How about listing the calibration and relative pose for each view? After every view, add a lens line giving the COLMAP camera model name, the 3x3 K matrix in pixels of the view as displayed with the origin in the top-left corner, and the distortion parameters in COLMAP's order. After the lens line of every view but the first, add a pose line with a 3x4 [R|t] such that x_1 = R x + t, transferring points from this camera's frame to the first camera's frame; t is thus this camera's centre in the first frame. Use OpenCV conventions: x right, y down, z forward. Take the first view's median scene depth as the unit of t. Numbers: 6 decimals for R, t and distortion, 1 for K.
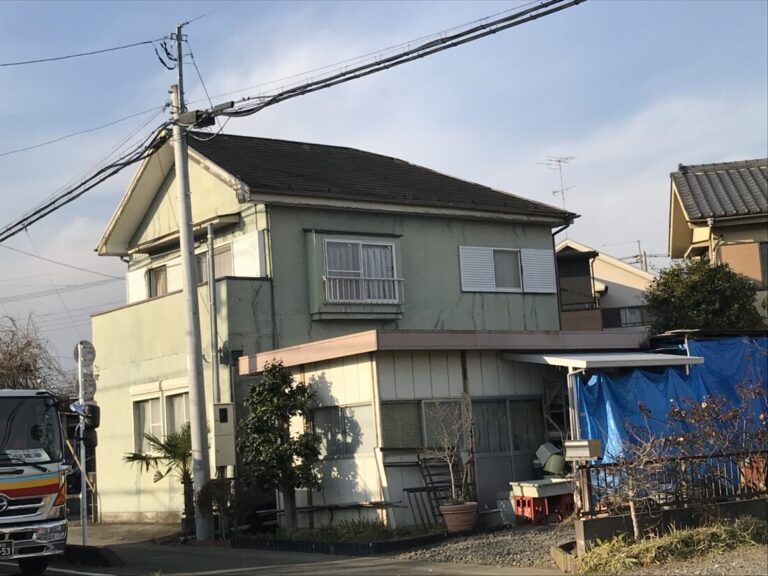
lens RADIAL K [[1268.6, 0, 383.6], [0, 1268.6, 286.4], [0, 0, 1]] dist [0.168059, 0.000000]
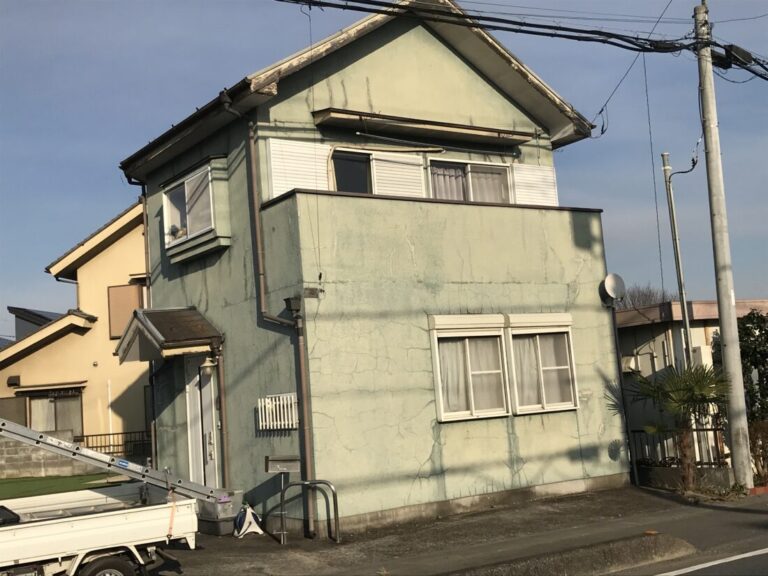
lens RADIAL K [[965.0, 0, 384.0], [0, 965.0, 291.4], [0, 0, 1]] dist [-0.035514, 0.000000]
pose [[0.042778, 0.186647, 0.981495, -0.710608], [-0.037377, 0.982006, -0.185115, 0.162770], [-0.998385, -0.028766, 0.048984, 1.011377]]
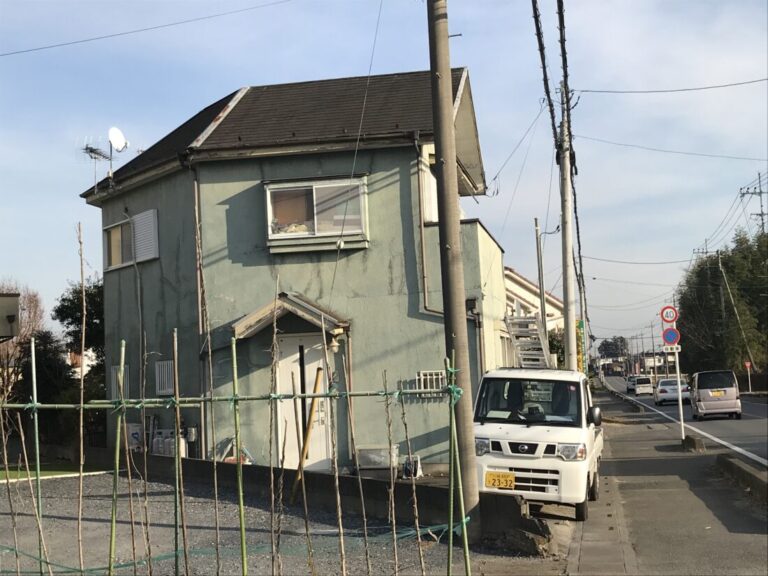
lens RADIAL K [[1052.3, 0, 383.4], [0, 1052.3, 287.9], [0, 0, 1]] dist [0.008051, 0.000000]
pose [[-0.663220, 0.166137, 0.729752, -0.715066], [0.012130, 0.977309, -0.211472, 0.219371], [-0.748327, -0.131401, -0.650186, 1.581126]]
